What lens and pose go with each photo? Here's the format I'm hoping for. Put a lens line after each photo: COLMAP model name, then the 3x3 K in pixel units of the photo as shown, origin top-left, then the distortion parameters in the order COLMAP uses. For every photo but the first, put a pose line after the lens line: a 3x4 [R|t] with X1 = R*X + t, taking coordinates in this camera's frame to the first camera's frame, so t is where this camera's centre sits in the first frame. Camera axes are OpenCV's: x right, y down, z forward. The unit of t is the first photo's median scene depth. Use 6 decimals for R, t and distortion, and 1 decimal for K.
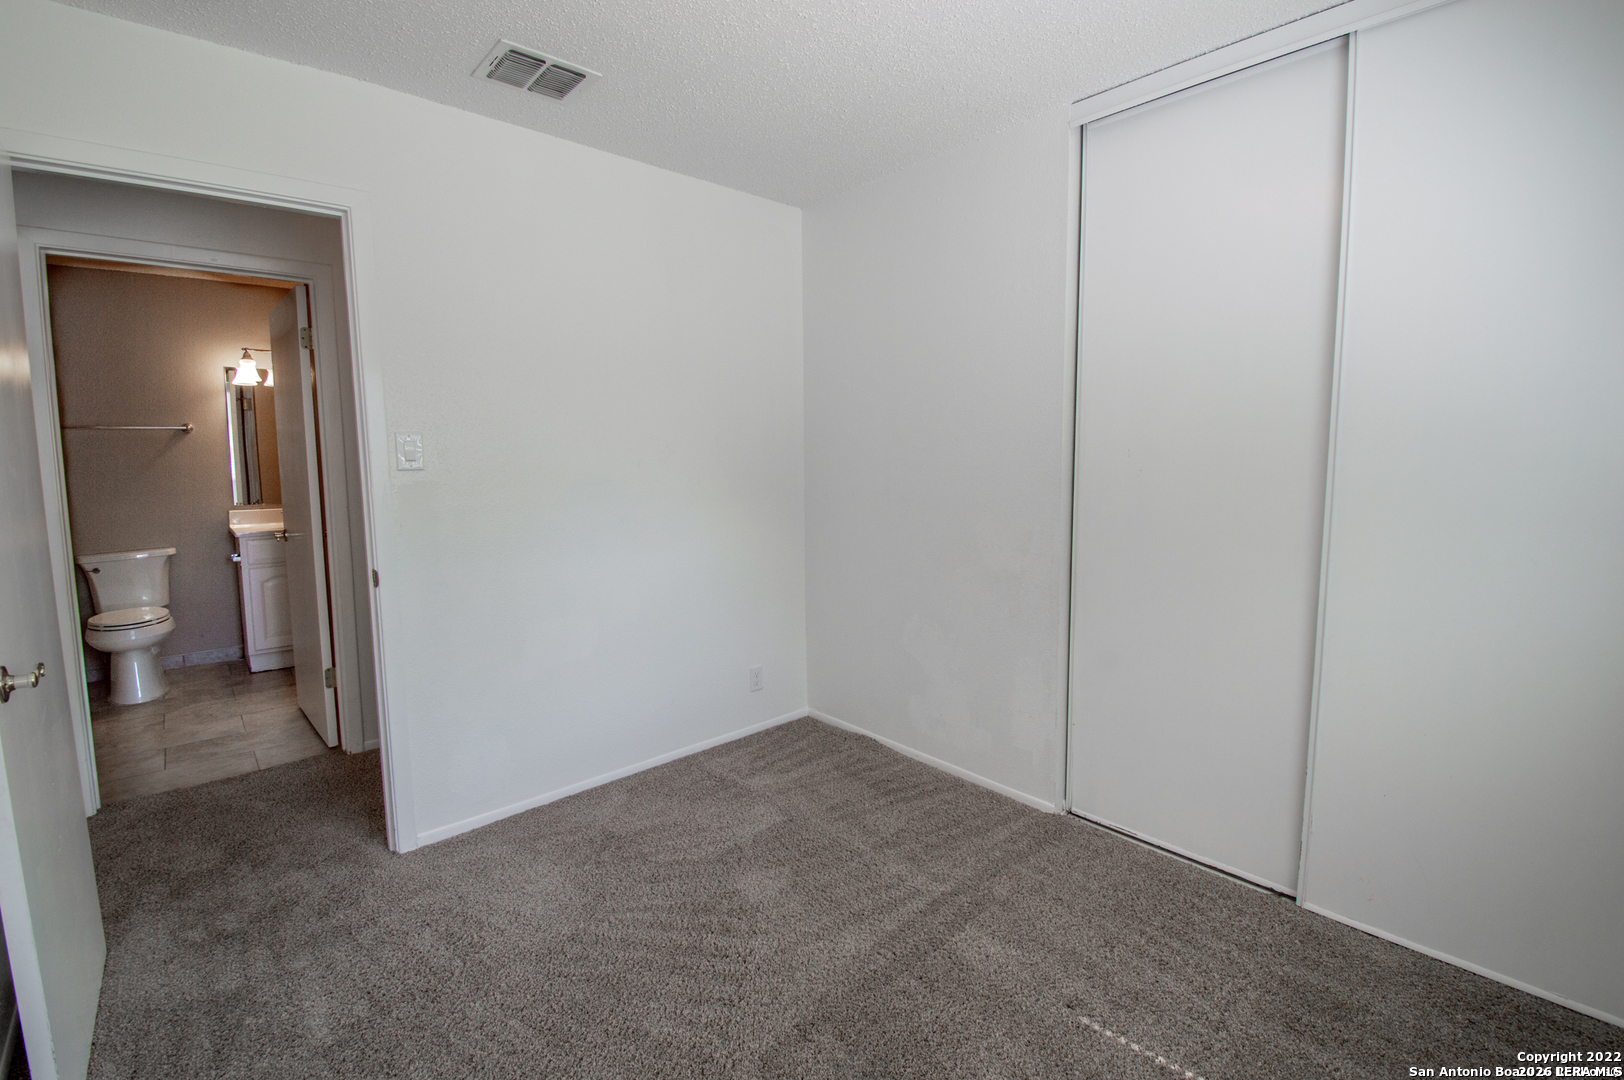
lens RADIAL K [[713.3, 0, 798.3], [0, 713.3, 521.0], [0, 0, 1]] dist [0.020549, -0.025372]
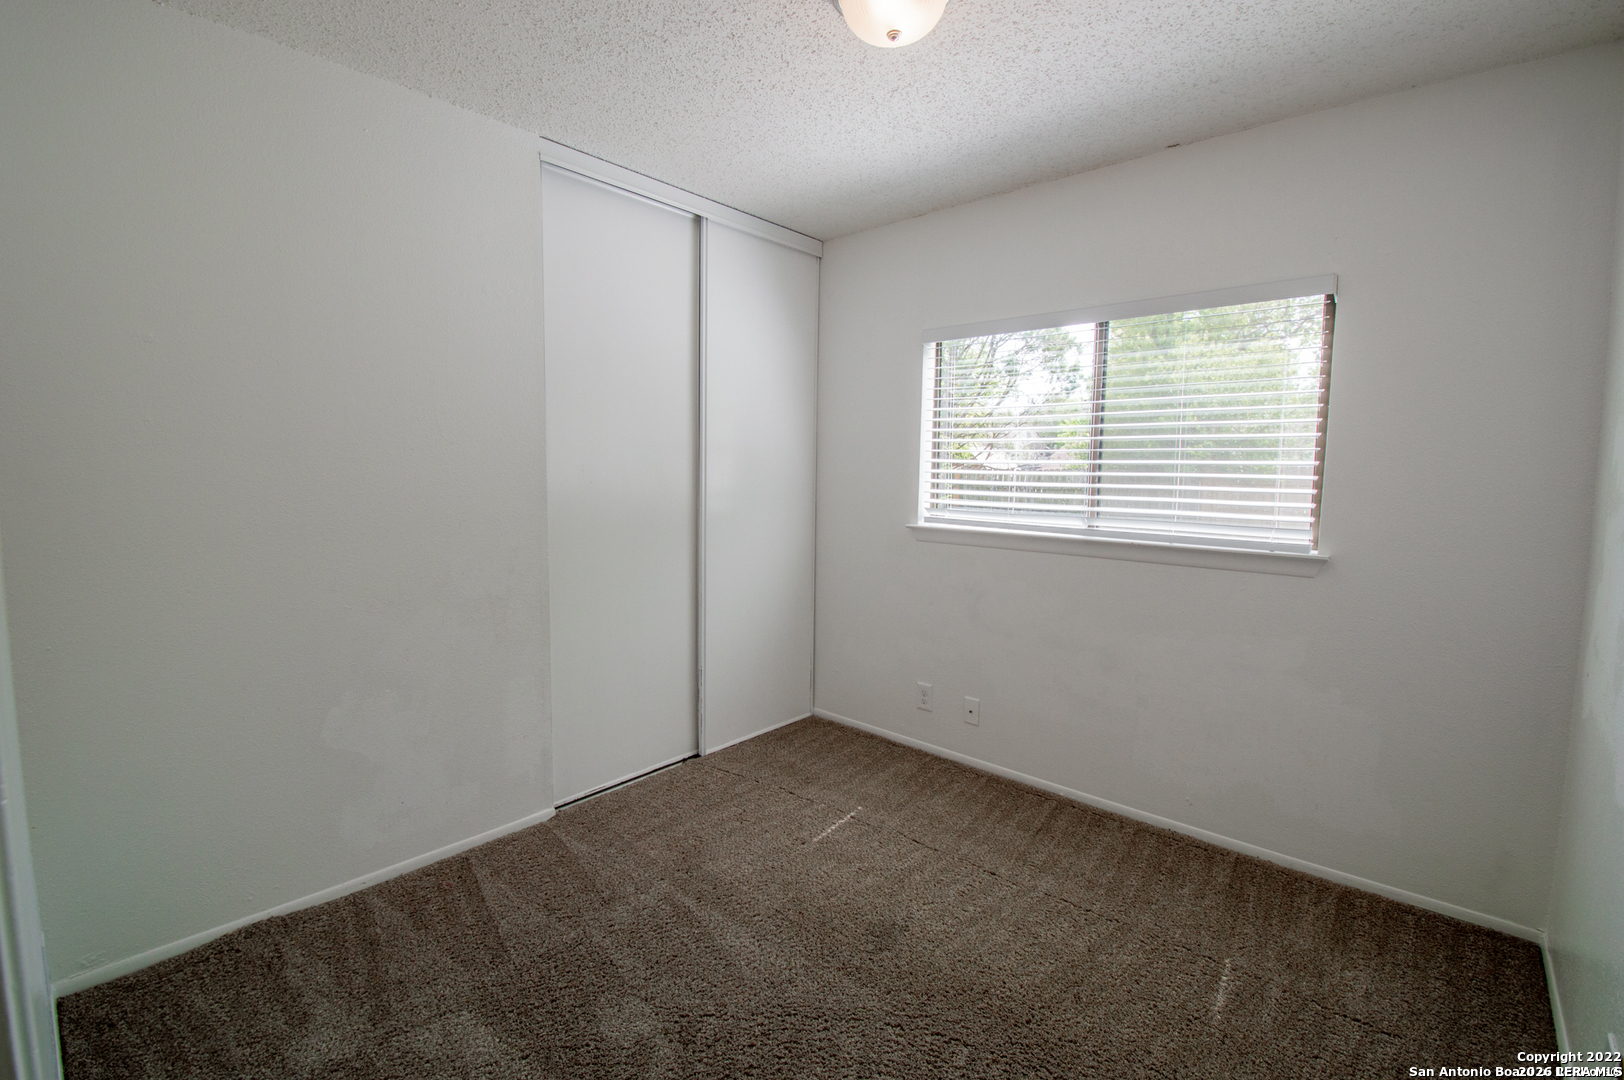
lens RADIAL K [[713.3, 0, 798.3], [0, 713.3, 521.0], [0, 0, 1]] dist [0.020549, -0.025372]
pose [[-0.098353, -0.073330, 0.992446, -0.674985], [0.079642, 0.993503, 0.081301, -0.074109], [-0.991960, 0.087037, -0.091873, 0.695759]]
